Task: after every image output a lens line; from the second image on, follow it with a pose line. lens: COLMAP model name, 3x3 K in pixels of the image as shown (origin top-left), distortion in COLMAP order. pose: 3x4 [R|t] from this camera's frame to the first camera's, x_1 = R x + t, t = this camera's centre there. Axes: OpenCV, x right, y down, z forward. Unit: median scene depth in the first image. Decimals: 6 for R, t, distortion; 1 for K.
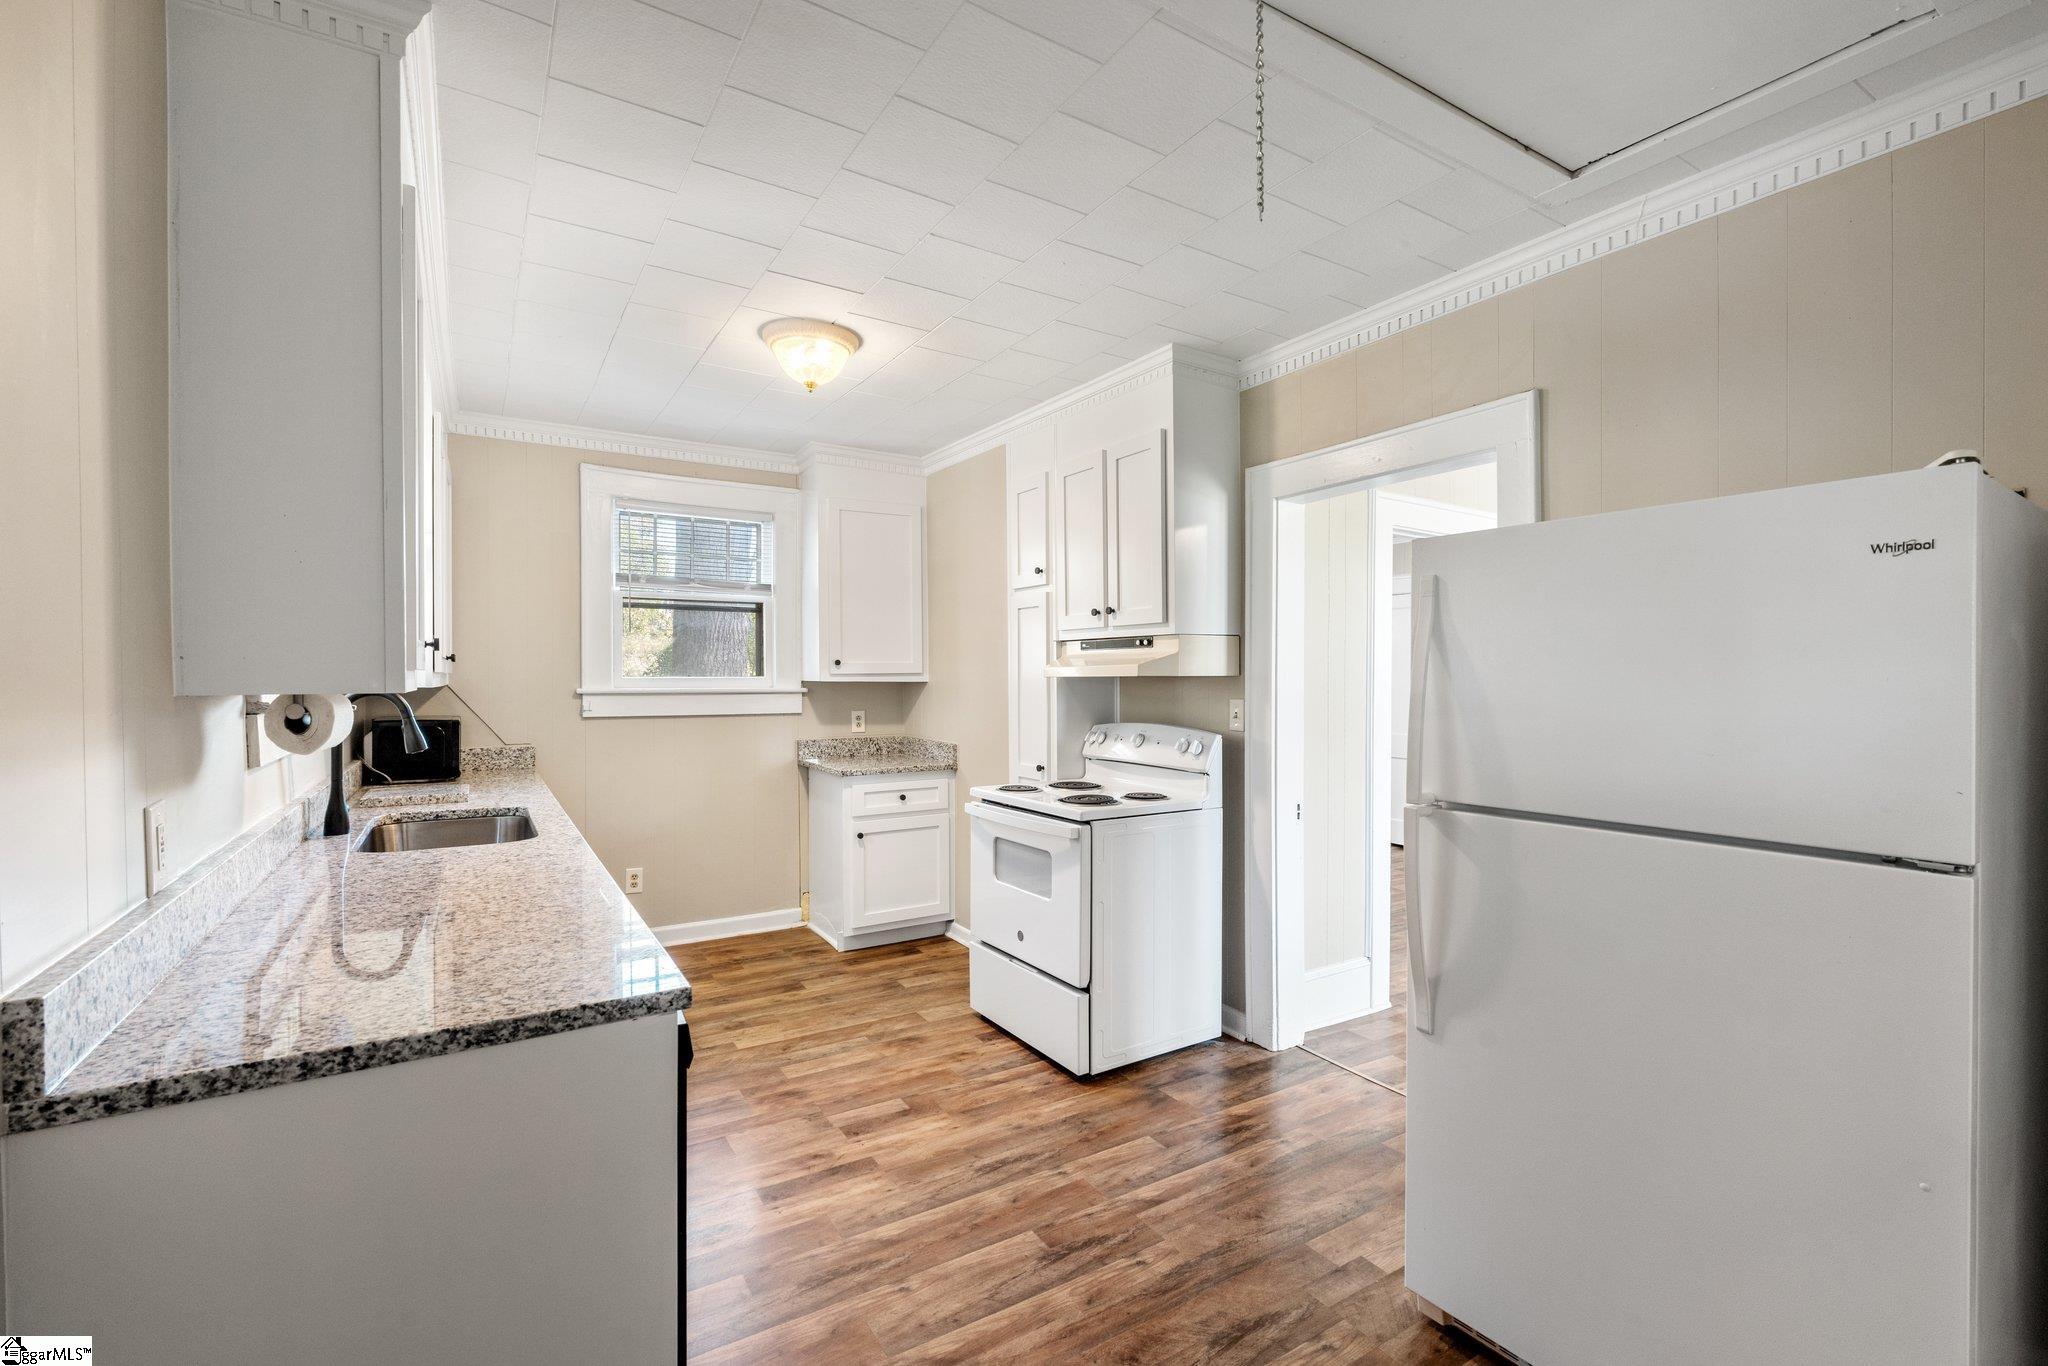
lens RADIAL K [[892.8, 0, 994.7], [0, 892.8, 714.8], [0, 0, 1]] dist [-0.004047, -0.000348]
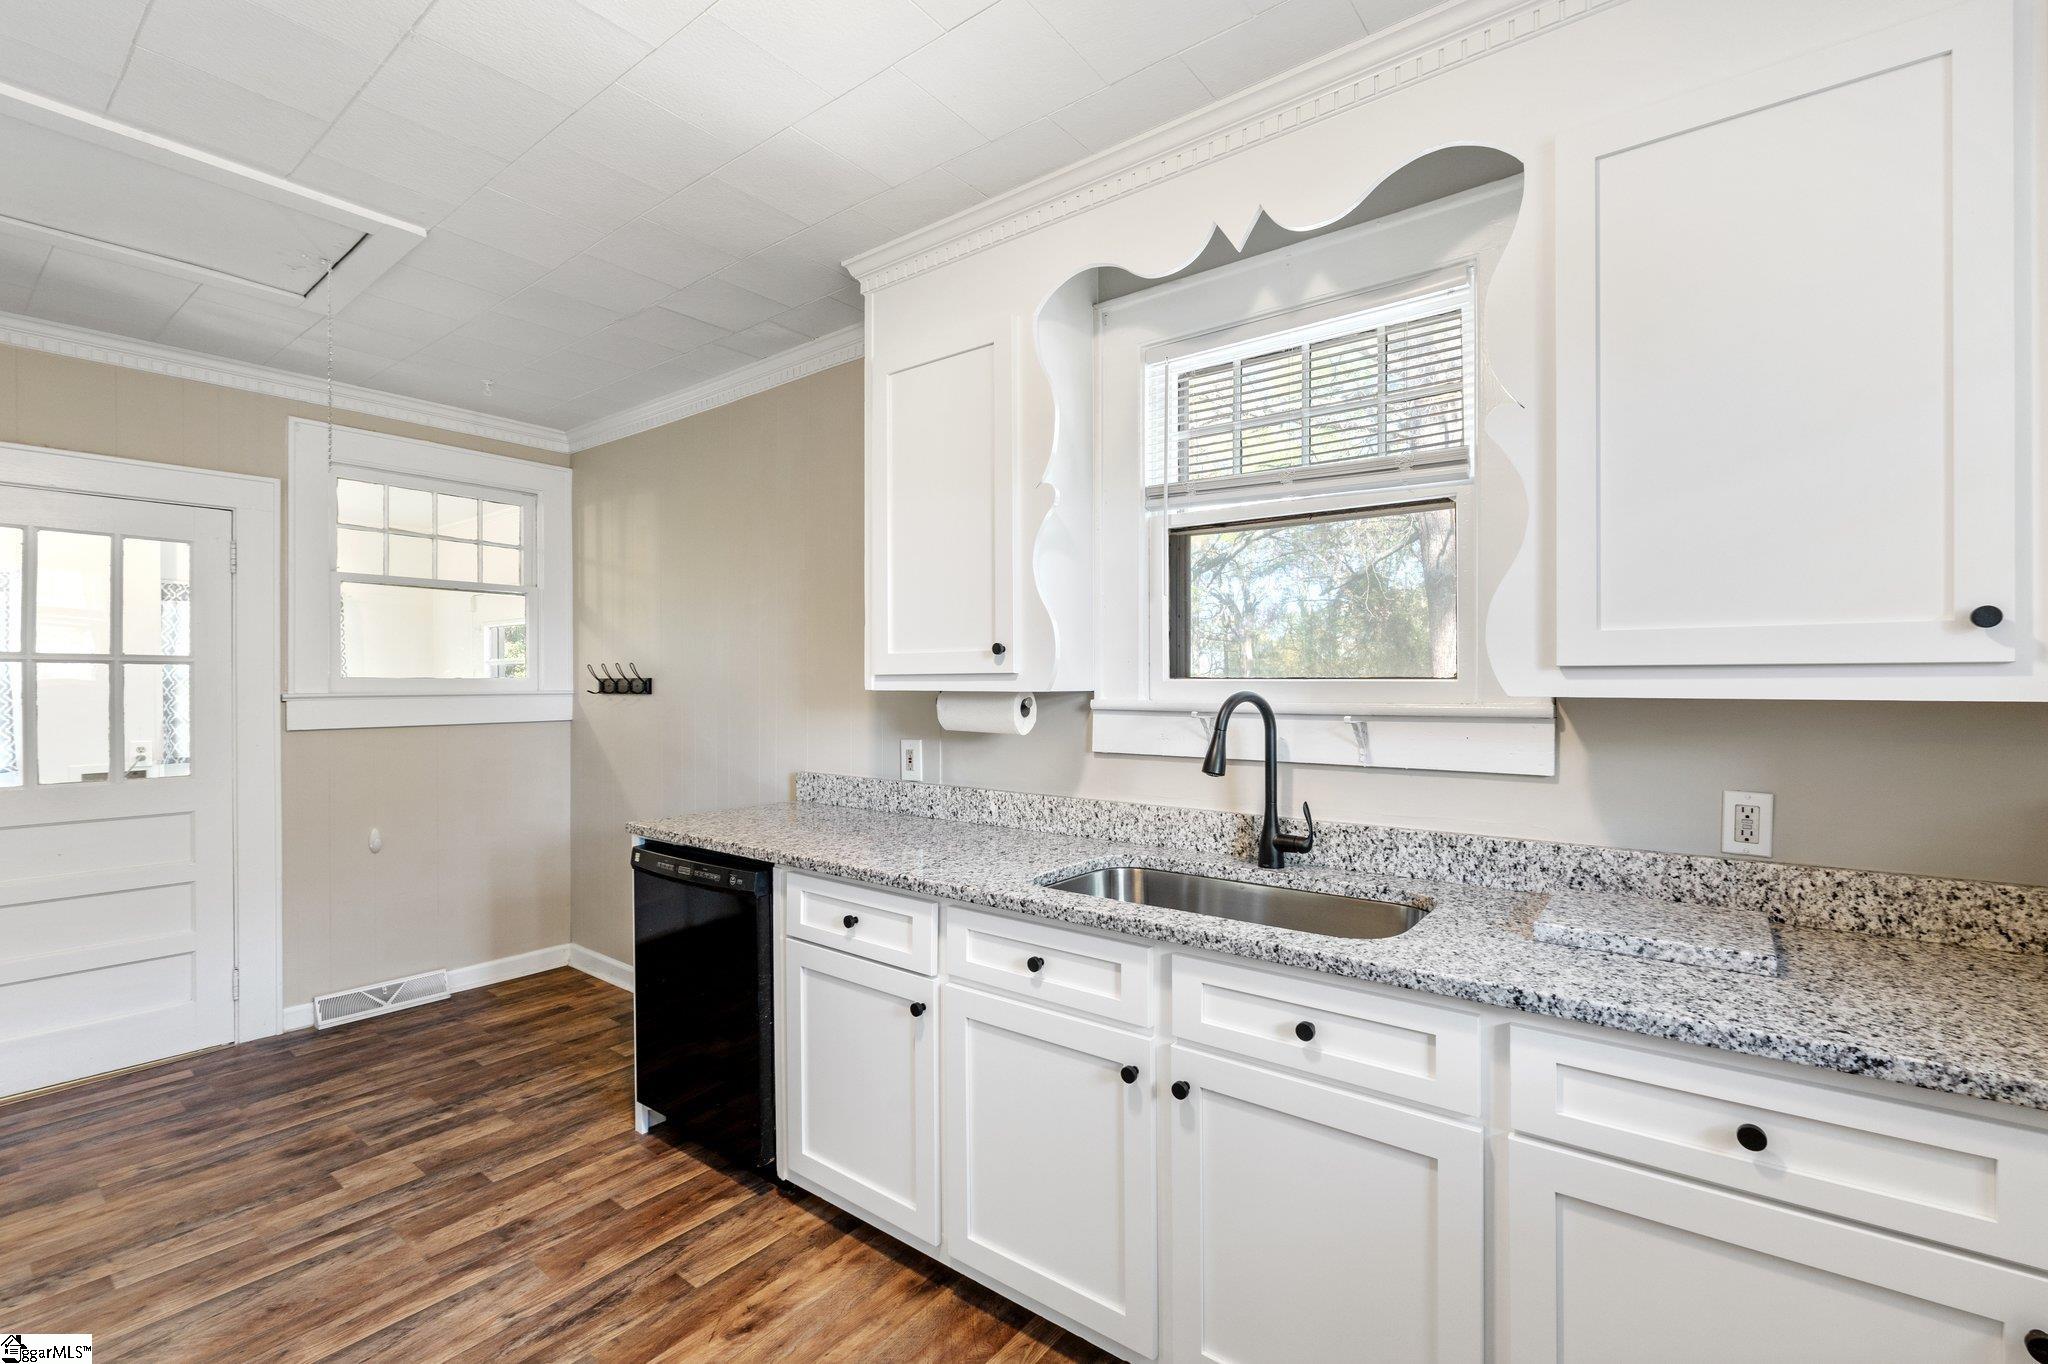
lens RADIAL K [[892.8, 0, 1024.0], [0, 892.8, 682.4], [0, 0, 1]] dist [-0.004047, -0.000348]
pose [[-0.925393, 0.000869, -0.379007, -0.187097], [-0.012900, 0.999346, 0.033789, -0.060634], [0.378788, 0.036158, -0.924777, 1.536252]]
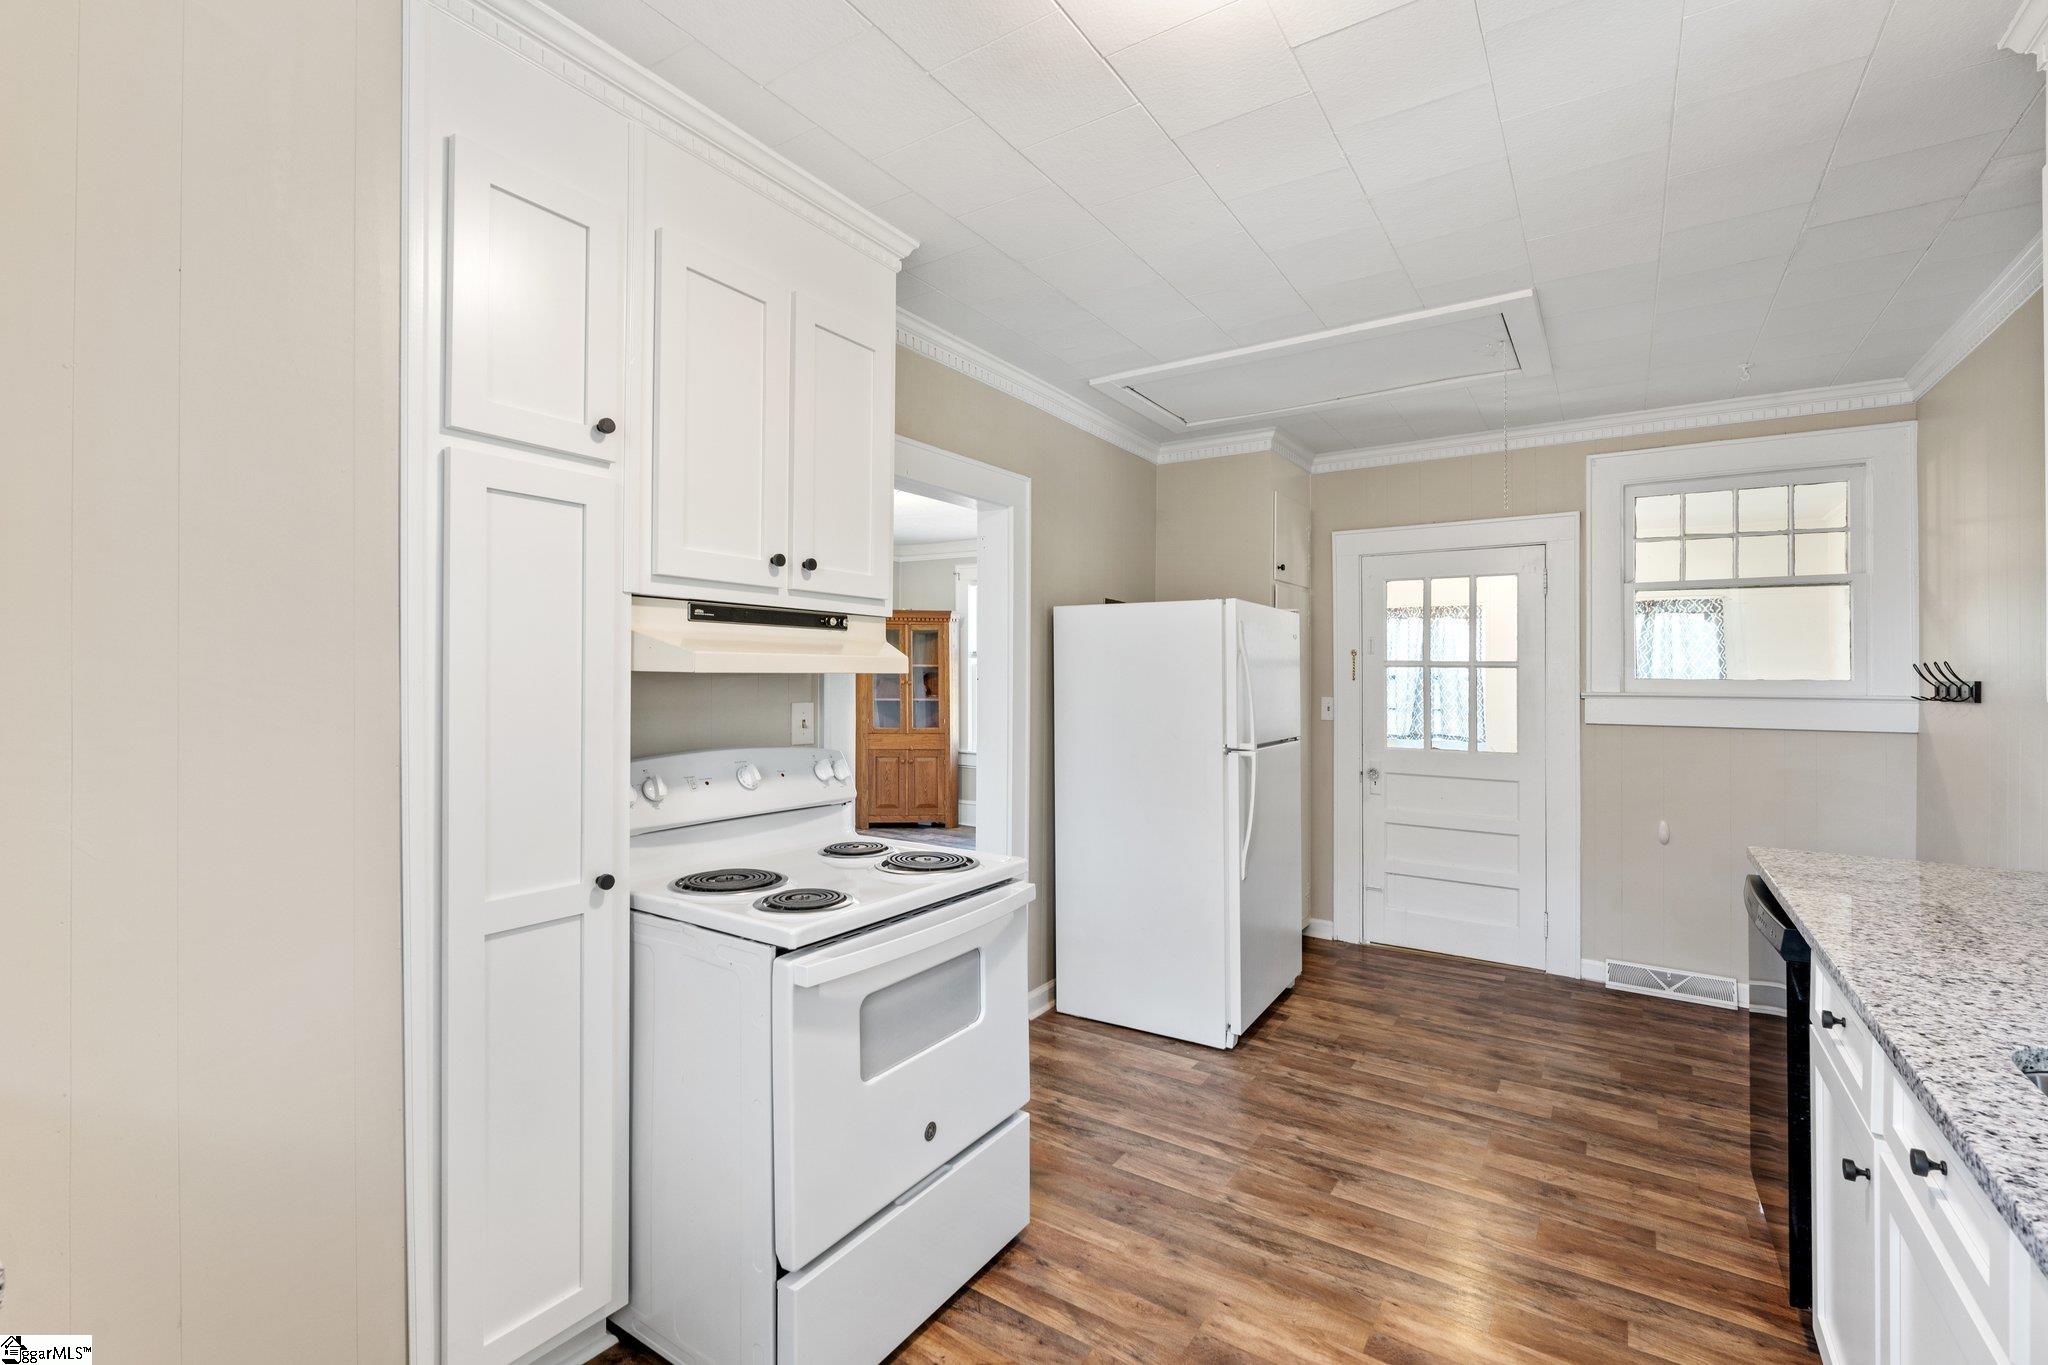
lens RADIAL K [[892.8, 0, 1037.3], [0, 892.8, 682.2], [0, 0, 1]] dist [-0.004047, -0.000348]
pose [[-0.447329, -0.010286, 0.894310, -0.618809], [0.022858, 0.999476, 0.022928, -0.059656], [-0.894077, 0.030698, -0.446859, 1.454705]]
